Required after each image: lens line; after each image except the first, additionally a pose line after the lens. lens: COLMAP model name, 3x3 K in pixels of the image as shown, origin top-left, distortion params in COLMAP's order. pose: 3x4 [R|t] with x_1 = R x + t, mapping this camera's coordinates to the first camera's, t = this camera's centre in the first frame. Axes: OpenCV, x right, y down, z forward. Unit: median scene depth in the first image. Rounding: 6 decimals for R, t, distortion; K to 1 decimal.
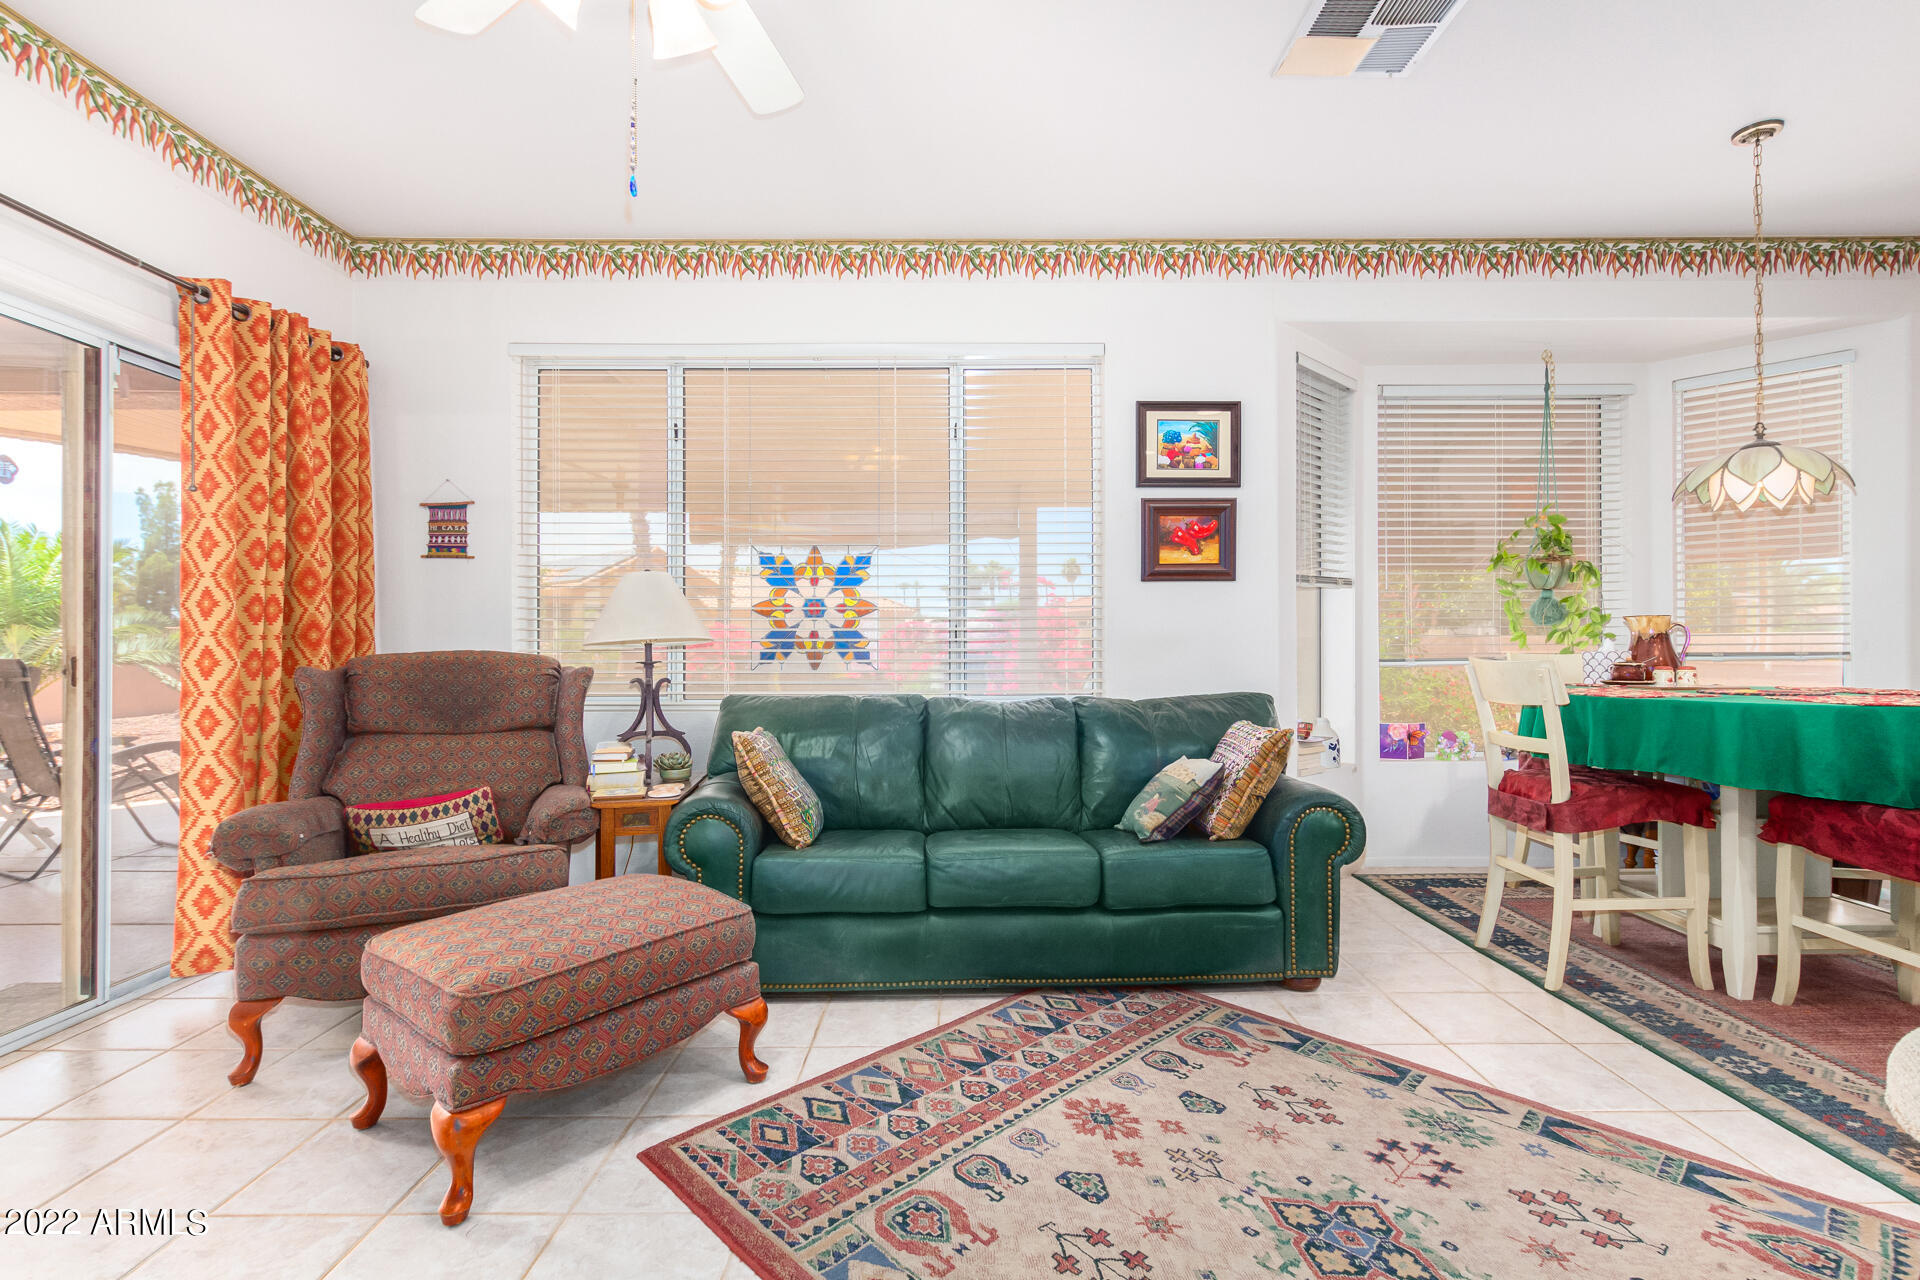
lens RADIAL K [[875.8, 0, 988.7], [0, 875.8, 637.5], [0, 0, 1]] dist [0.005441, -0.003221]
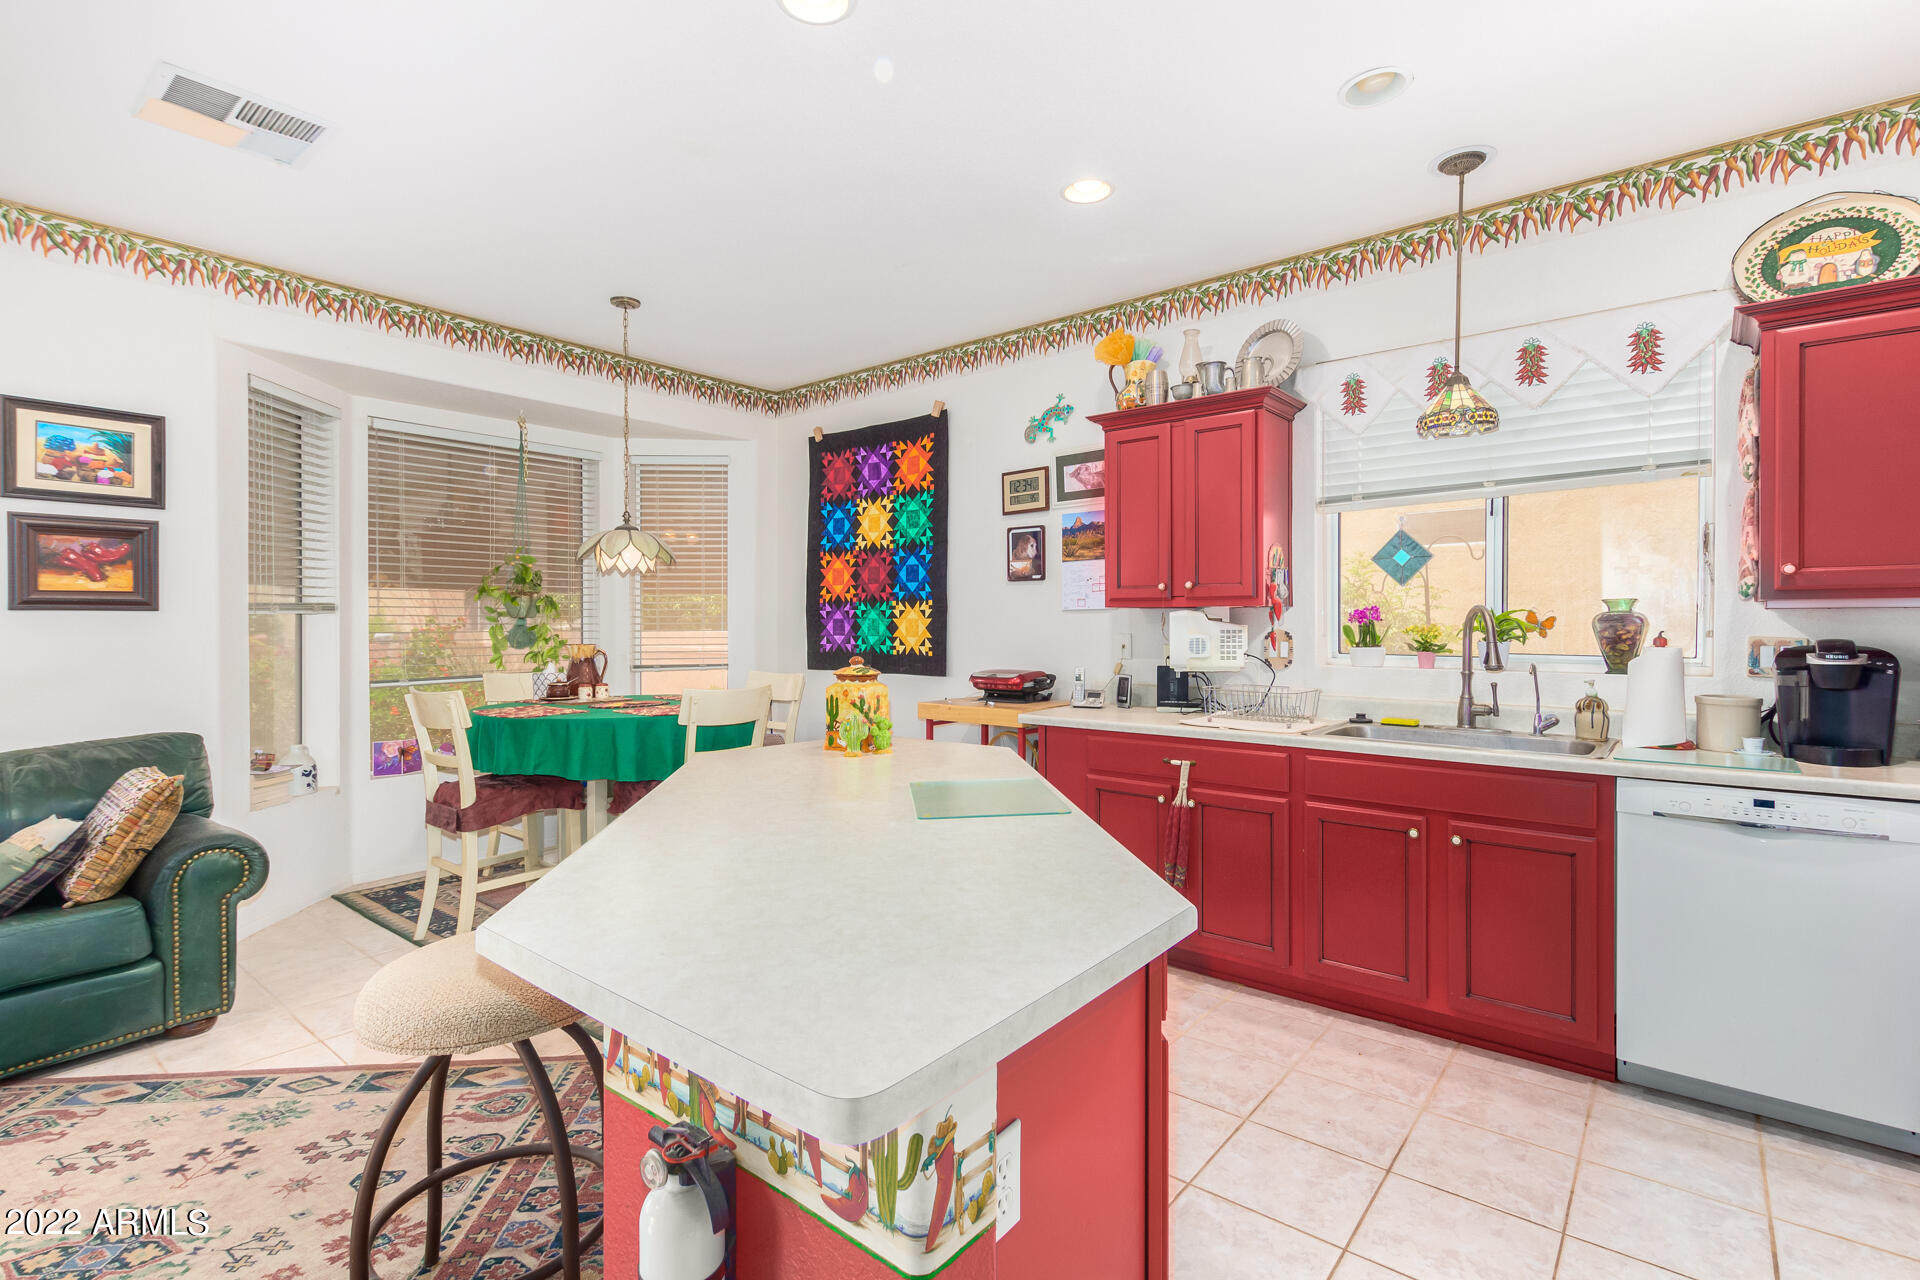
lens RADIAL K [[875.8, 0, 954.6], [0, 875.8, 630.1], [0, 0, 1]] dist [0.005441, -0.003221]
pose [[0.642721, -0.003121, 0.766094, 0.122602], [-0.002215, 0.999980, 0.005933, -0.056443], [-0.766097, -0.005510, 0.642701, -0.254984]]
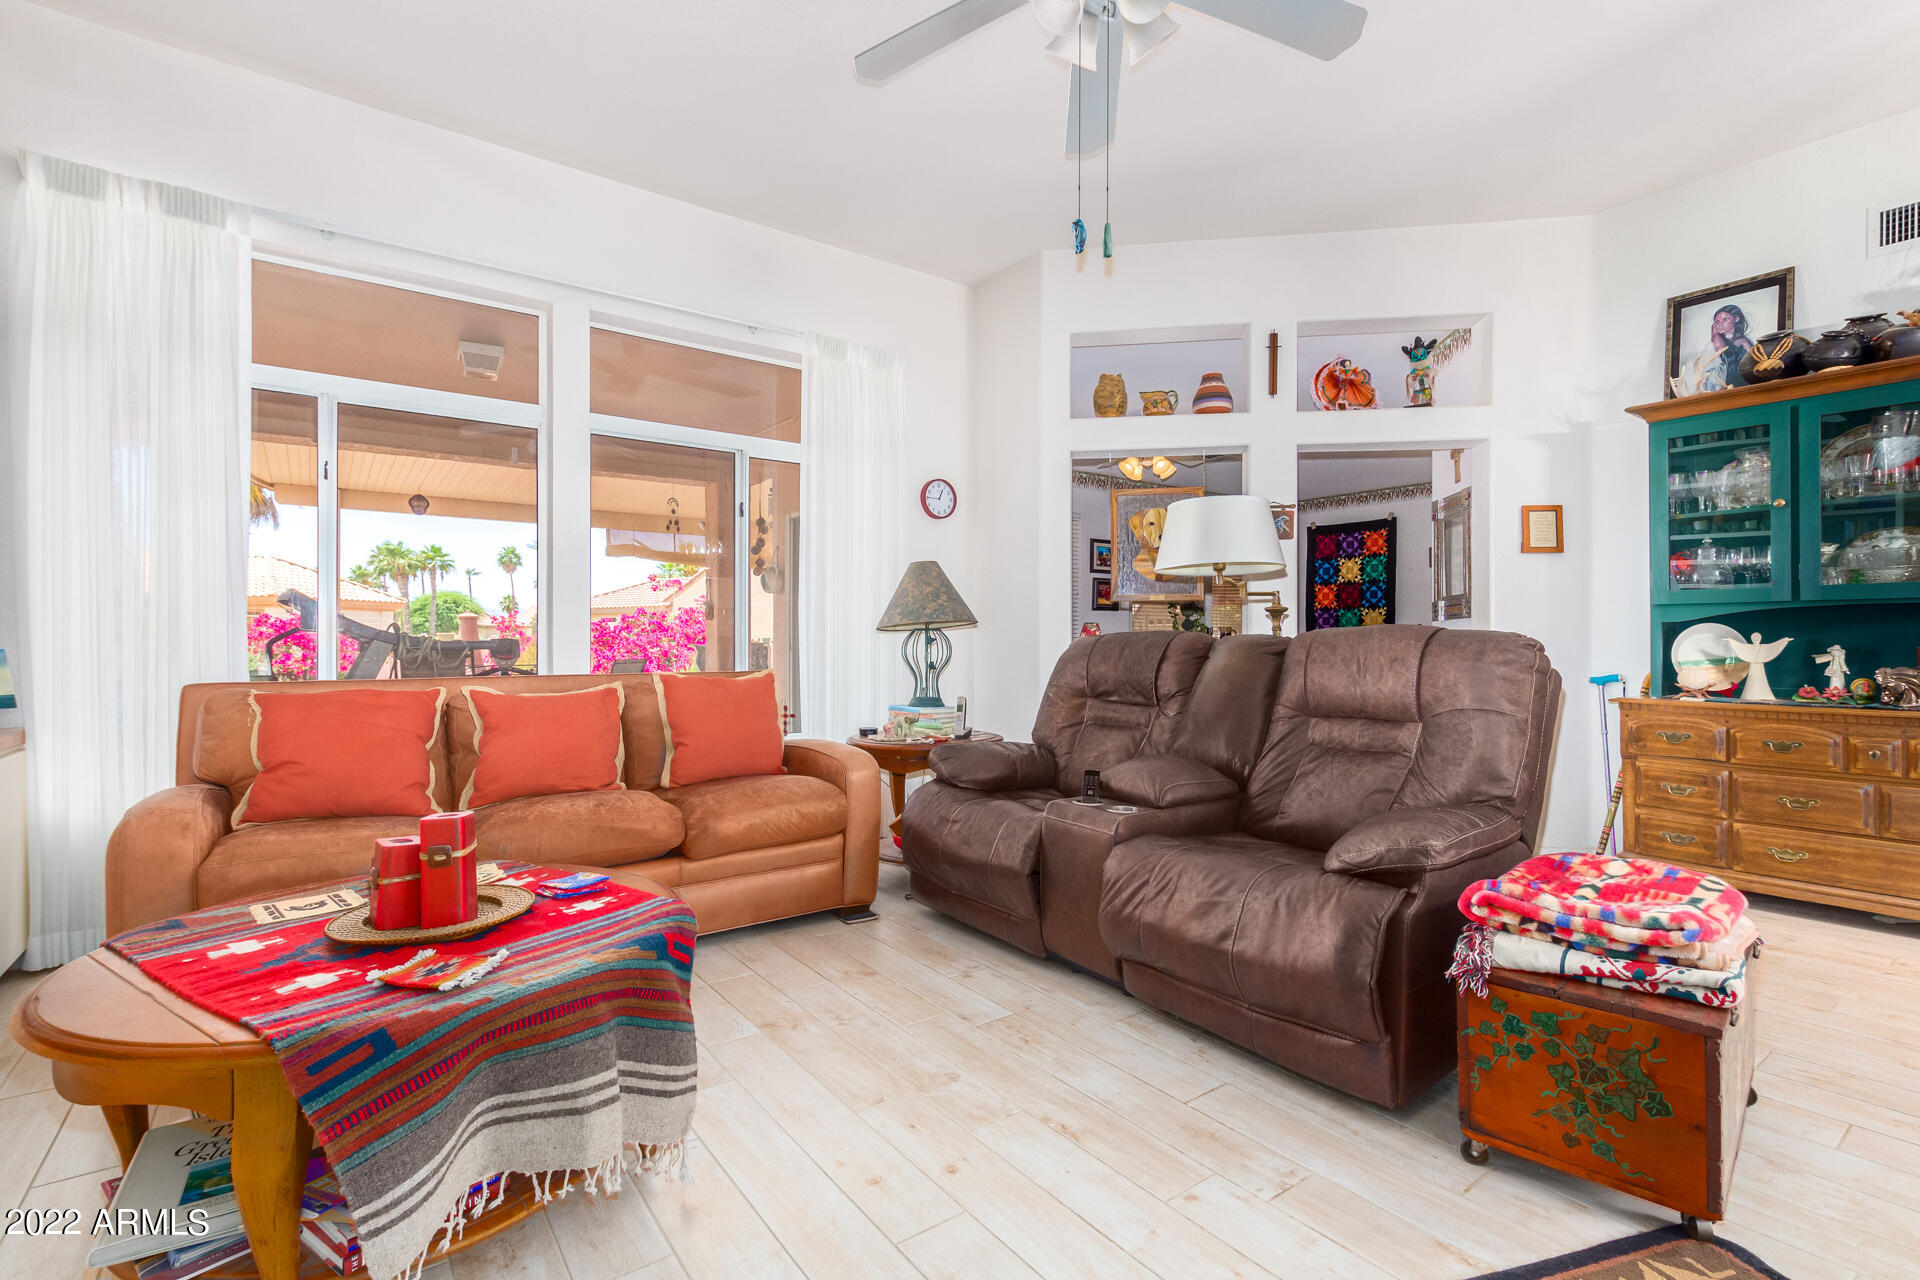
lens RADIAL K [[875.8, 0, 970.0], [0, 875.8, 640.3], [0, 0, 1]] dist [0.005441, -0.003221]
pose [[0.807156, 0.004210, 0.590323, -1.723443], [-0.005927, 0.999982, 0.000974, 0.021648], [-0.590309, -0.004285, 0.807166, -0.886929]]
